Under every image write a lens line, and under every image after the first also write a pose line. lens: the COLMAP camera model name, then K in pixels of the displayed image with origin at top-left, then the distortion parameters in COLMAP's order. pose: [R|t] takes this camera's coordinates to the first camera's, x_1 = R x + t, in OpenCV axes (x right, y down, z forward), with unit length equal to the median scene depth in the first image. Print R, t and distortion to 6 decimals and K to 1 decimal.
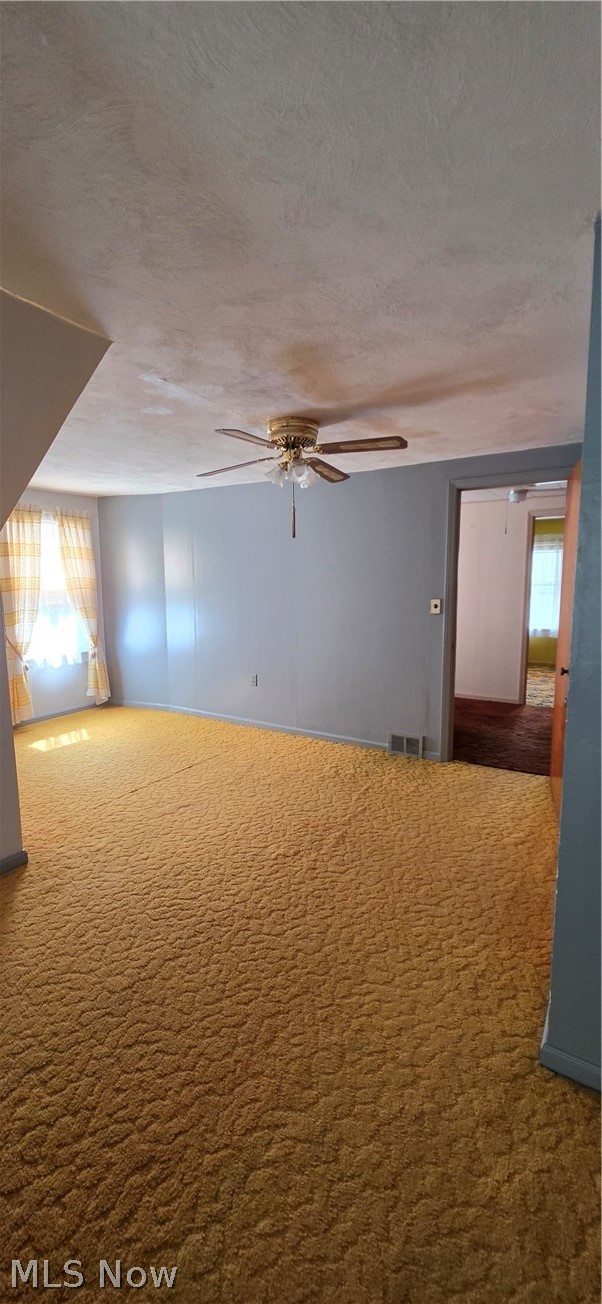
lens RADIAL K [[526.3, 0, 306.9], [0, 526.3, 647.6], [0, 0, 1]] dist [-0.000472, 0.000164]
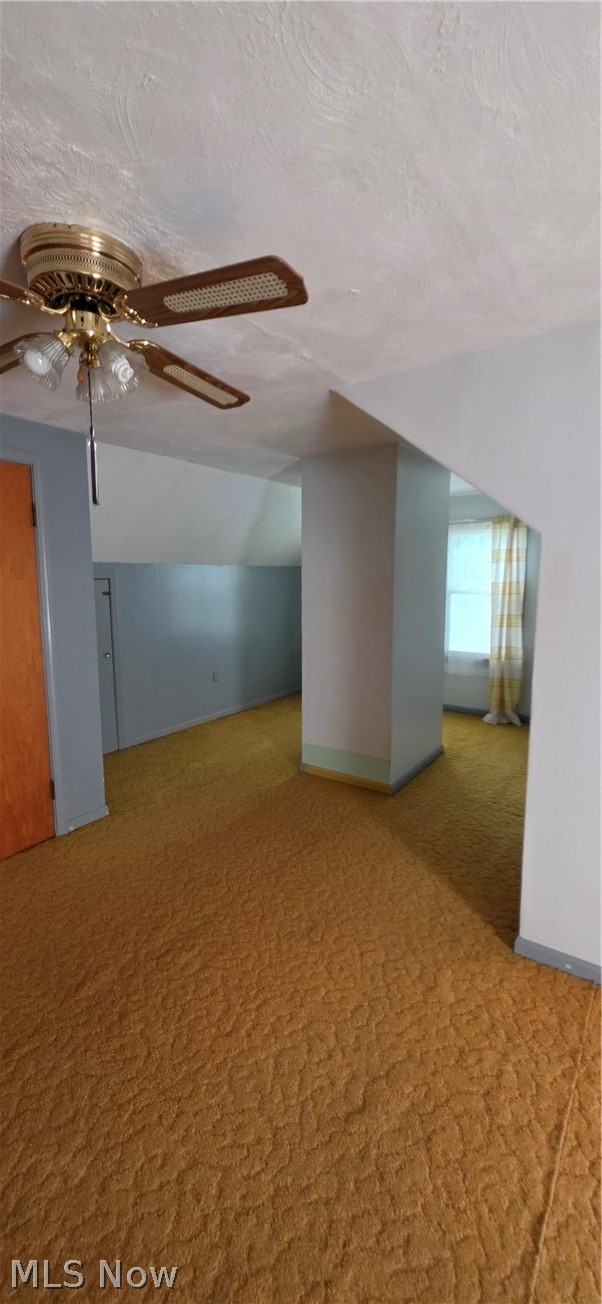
lens RADIAL K [[526.3, 0, 306.9], [0, 526.3, 647.6], [0, 0, 1]] dist [-0.000472, 0.000164]
pose [[-0.997390, -0.001465, 0.072188, -0.154879], [0.016660, 0.968145, 0.249836, -0.121861], [-0.070254, 0.250386, -0.965594, 0.911053]]
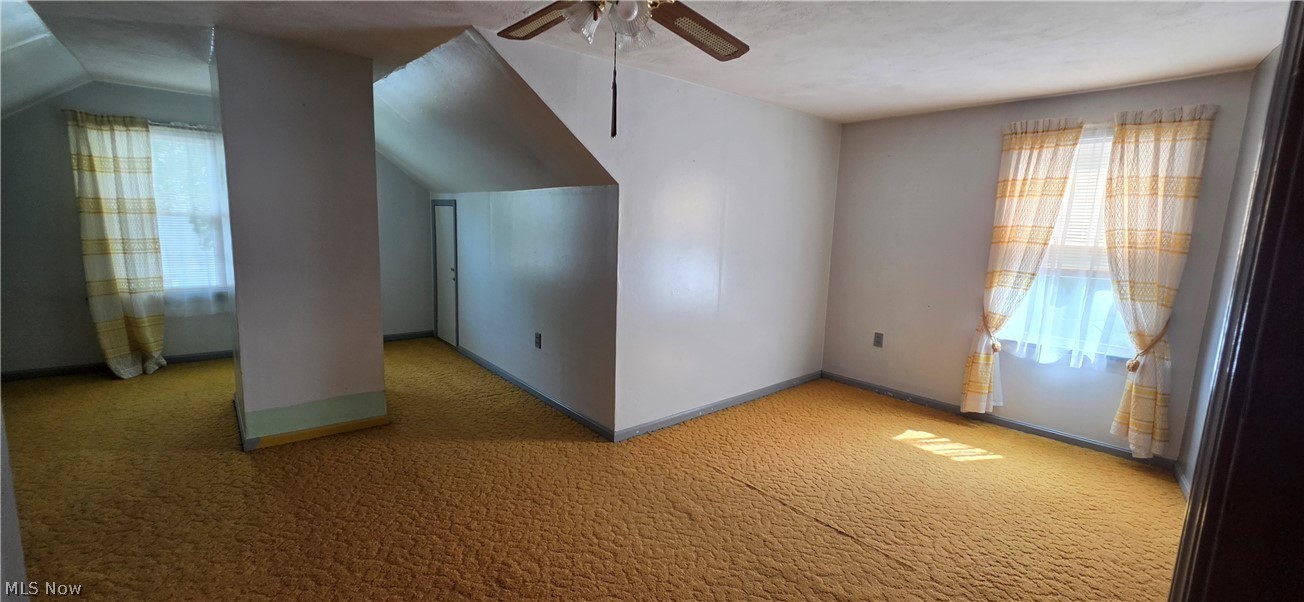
lens RADIAL K [[526.3, 0, 650.6], [0, 526.3, 299.1], [0, 0, 1]] dist [-0.000472, 0.000164]
pose [[-0.318301, 0.128798, -0.939200, 0.314528], [-0.153544, 0.970641, 0.185147, -0.092425], [0.935473, 0.203141, -0.289180, 0.757317]]
